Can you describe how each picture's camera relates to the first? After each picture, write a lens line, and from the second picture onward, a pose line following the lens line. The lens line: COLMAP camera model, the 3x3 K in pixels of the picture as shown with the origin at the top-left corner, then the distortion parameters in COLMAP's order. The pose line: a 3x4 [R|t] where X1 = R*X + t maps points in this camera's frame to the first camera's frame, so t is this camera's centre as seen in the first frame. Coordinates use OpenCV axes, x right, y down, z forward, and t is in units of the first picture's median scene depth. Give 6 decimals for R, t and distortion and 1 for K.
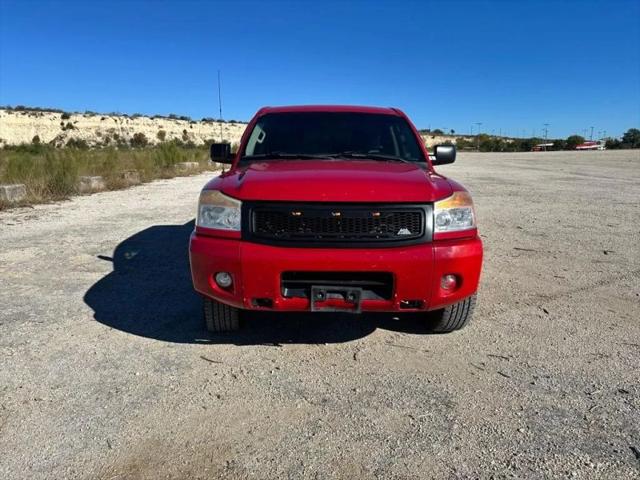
lens RADIAL K [[451.9, 0, 320.0], [0, 451.9, 240.0], [0, 0, 1]] dist [0.068051, -0.087921]
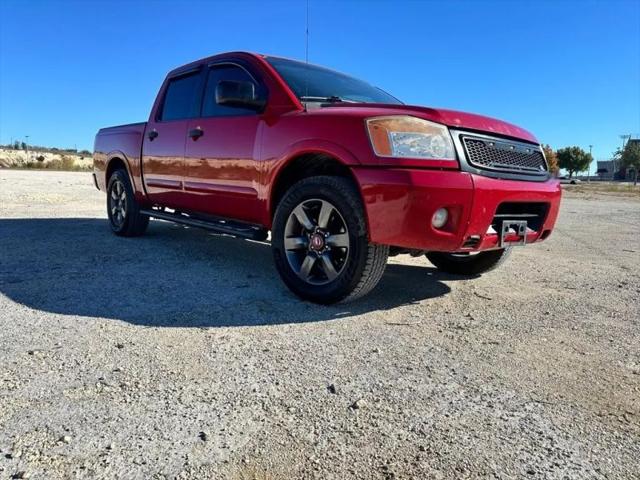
lens RADIAL K [[451.9, 0, 320.0], [0, 451.9, 240.0], [0, 0, 1]] dist [0.068051, -0.087921]
pose [[0.749710, -0.054289, 0.659536, -0.796868], [0.090457, 0.995682, -0.020867, 0.105977], [-0.655555, 0.075304, 0.751383, 0.424957]]
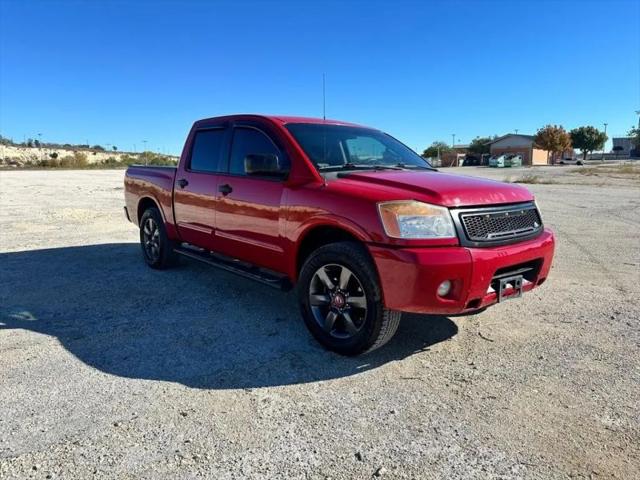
lens RADIAL K [[453.6, 0, 322.6], [0, 453.6, 235.7], [0, 0, 1]] dist [0.055278, -0.068658]
pose [[0.762363, -0.091610, 0.640633, -0.883252], [0.121969, 0.992529, -0.003214, -0.048531], [-0.635552, 0.080587, 0.767840, 0.323550]]
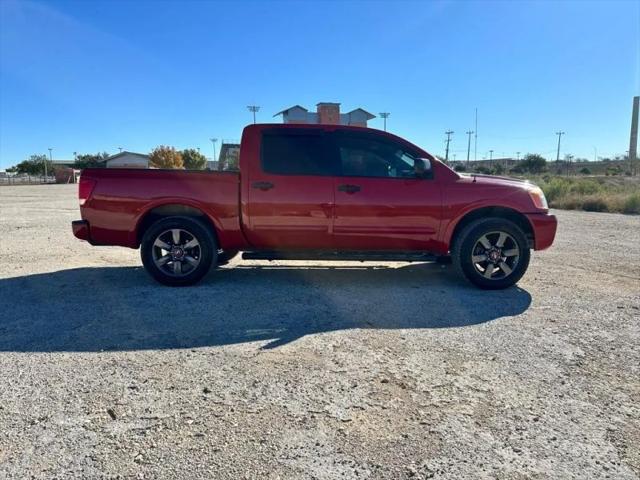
lens RADIAL K [[451.9, 0, 320.0], [0, 451.9, 240.0], [0, 0, 1]] dist [0.068051, -0.087921]
pose [[0.030443, -0.114828, 0.992919, -1.753034], [0.194597, 0.975052, 0.106796, -0.233891], [-0.980411, 0.189968, 0.052029, 1.553612]]
